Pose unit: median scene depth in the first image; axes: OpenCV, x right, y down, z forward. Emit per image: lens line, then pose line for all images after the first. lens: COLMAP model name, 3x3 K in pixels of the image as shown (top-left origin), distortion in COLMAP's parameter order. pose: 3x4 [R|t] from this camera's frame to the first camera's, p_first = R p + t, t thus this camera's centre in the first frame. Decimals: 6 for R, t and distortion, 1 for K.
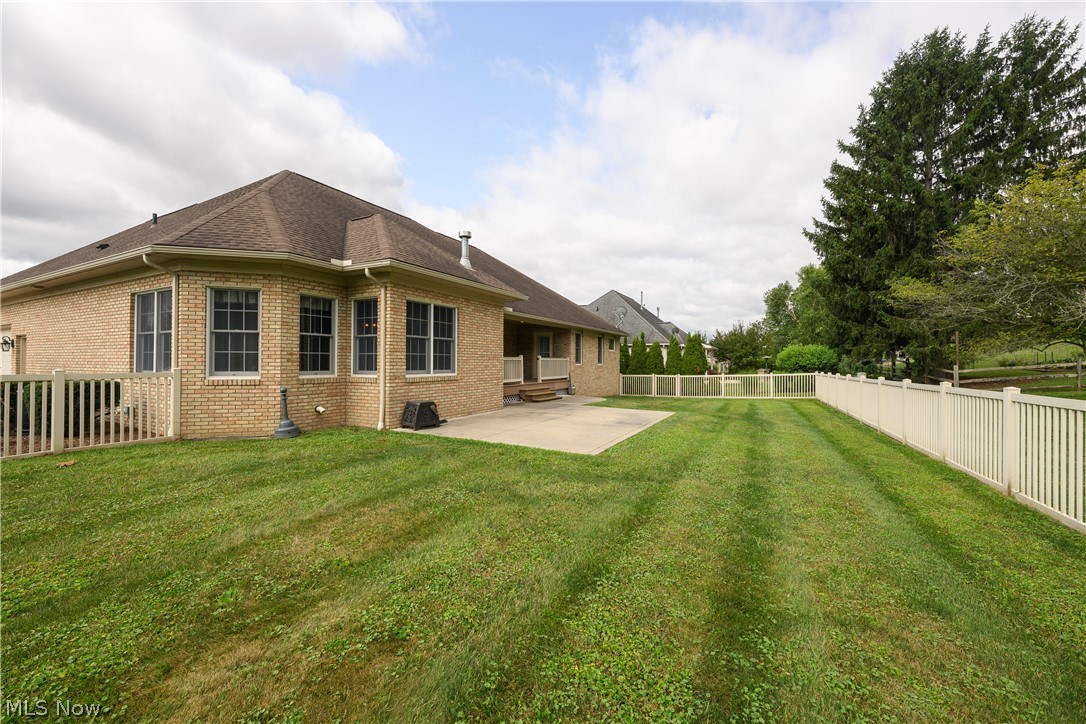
lens RADIAL K [[428.1, 0, 553.8], [0, 428.1, 367.1], [0, 0, 1]] dist [-0.003893, 0.000979]
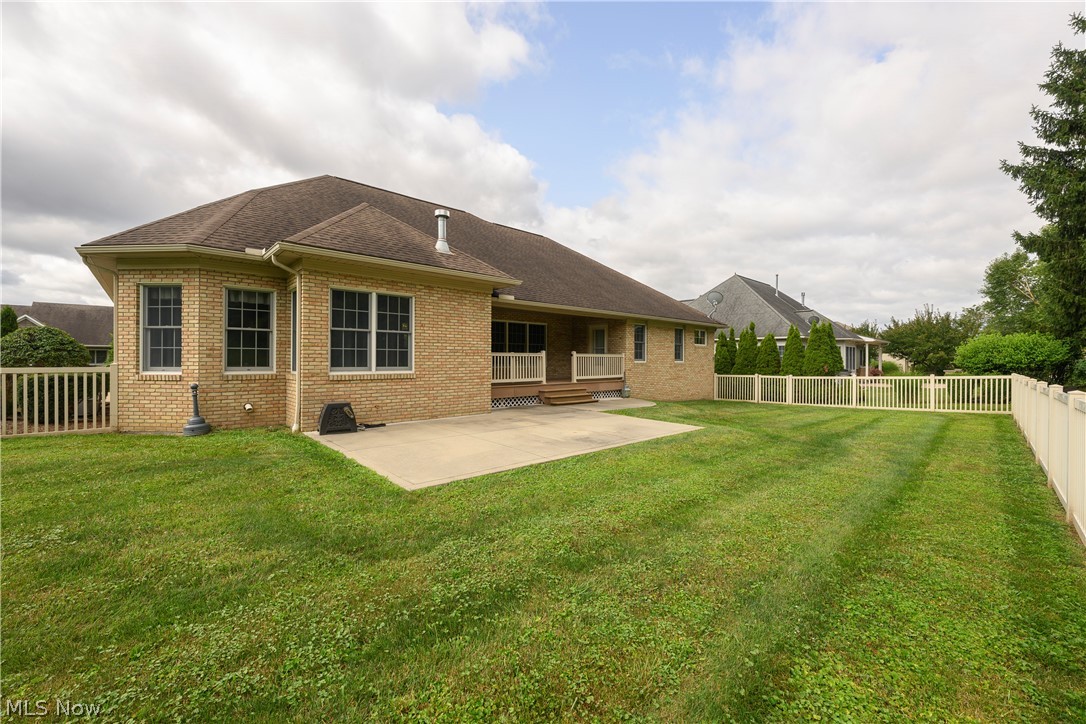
lens RADIAL K [[428.1, 0, 536.9], [0, 428.1, 363.3], [0, 0, 1]] dist [-0.003893, 0.000979]
pose [[0.936217, 0.005312, -0.351382, 0.153049], [-0.005957, 0.999982, -0.000755, -0.000816], [0.351372, 0.002800, 0.936232, 0.127407]]
